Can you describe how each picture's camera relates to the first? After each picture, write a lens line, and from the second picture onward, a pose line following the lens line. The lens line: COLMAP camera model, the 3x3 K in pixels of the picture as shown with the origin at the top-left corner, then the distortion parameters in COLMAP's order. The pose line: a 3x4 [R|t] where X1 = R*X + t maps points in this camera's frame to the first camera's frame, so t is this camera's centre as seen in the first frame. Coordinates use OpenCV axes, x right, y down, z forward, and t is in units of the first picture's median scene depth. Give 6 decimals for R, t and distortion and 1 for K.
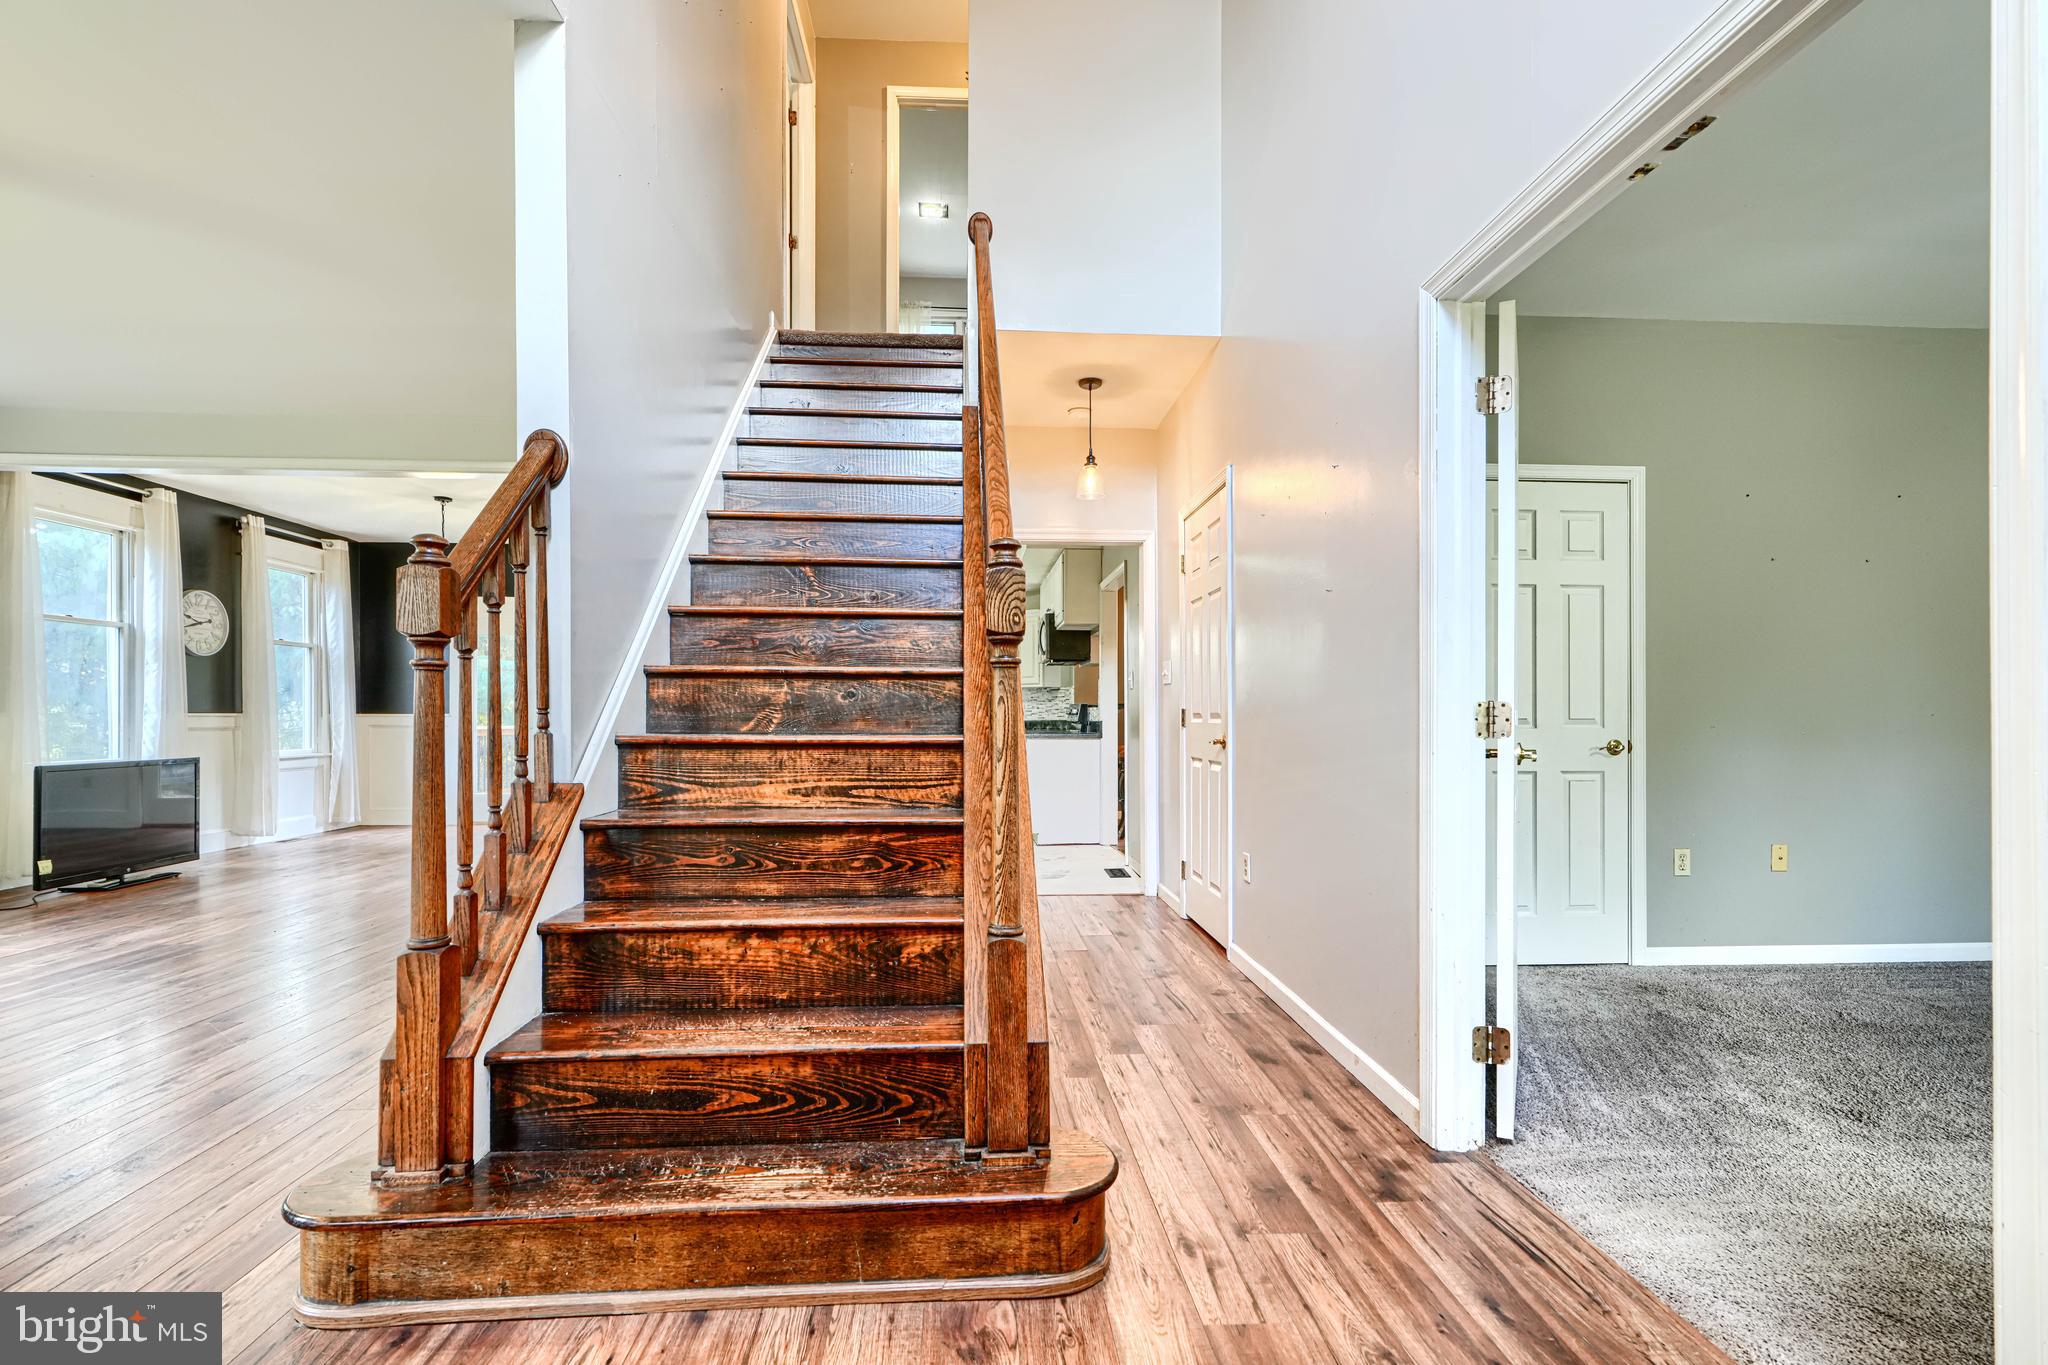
lens RADIAL K [[937.0, 0, 1026.6], [0, 937.0, 716.2], [0, 0, 1]] dist [0.000305, 0.000397]
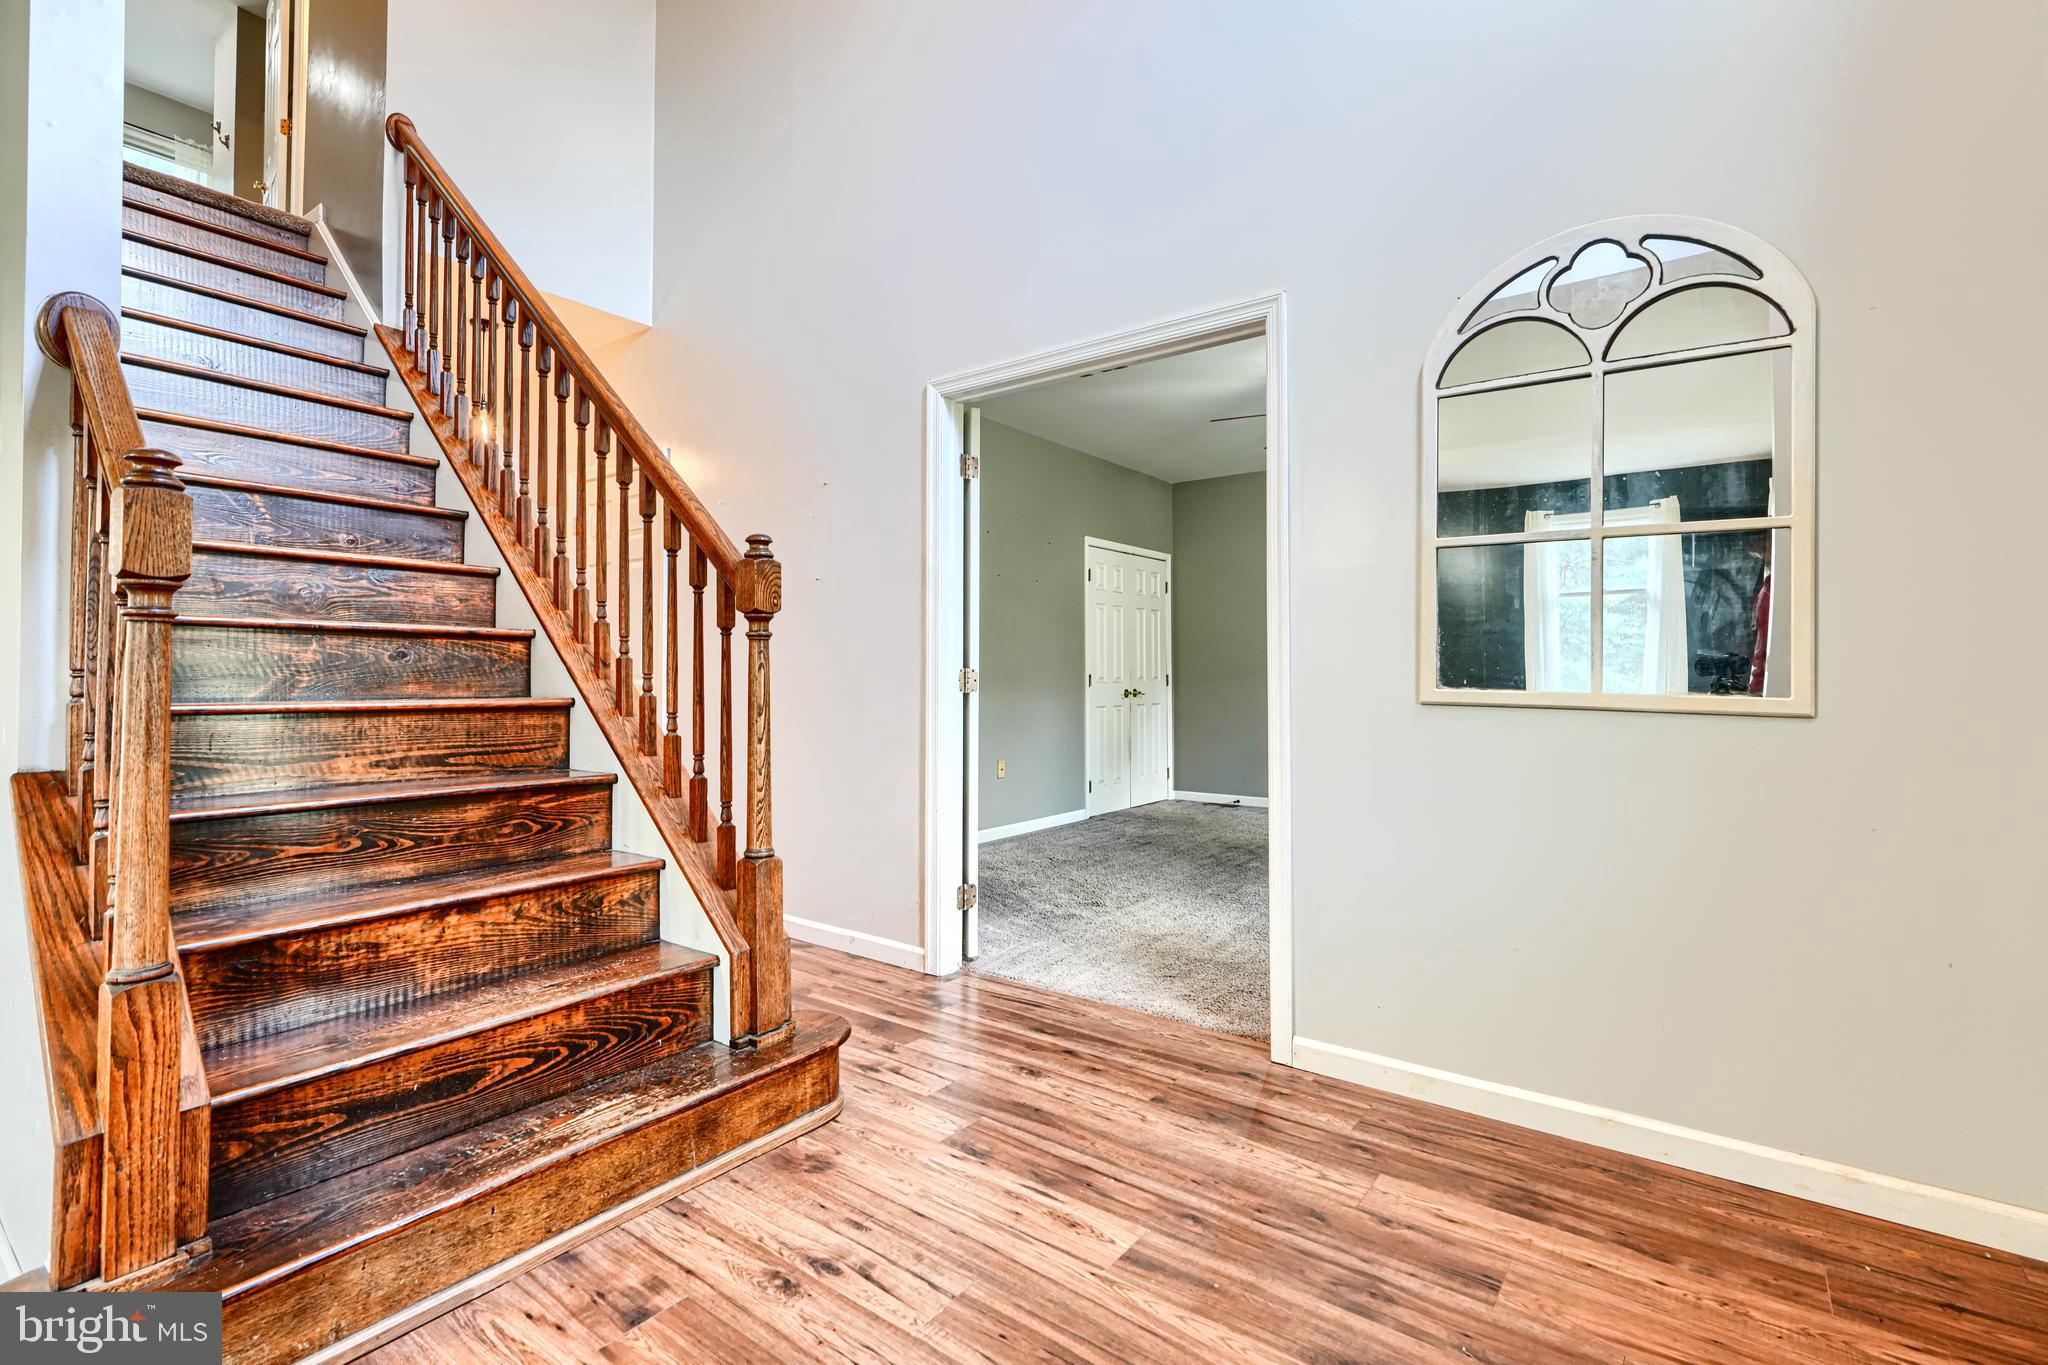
lens RADIAL K [[902.5, 0, 1059.8], [0, 902.5, 661.2], [0, 0, 1]] dist [0.000565, -0.000201]
pose [[0.639311, 0.013487, 0.768830, -0.599881], [-0.000071, 0.999847, -0.017481, -0.002423], [-0.768948, 0.011121, 0.639214, -0.052064]]
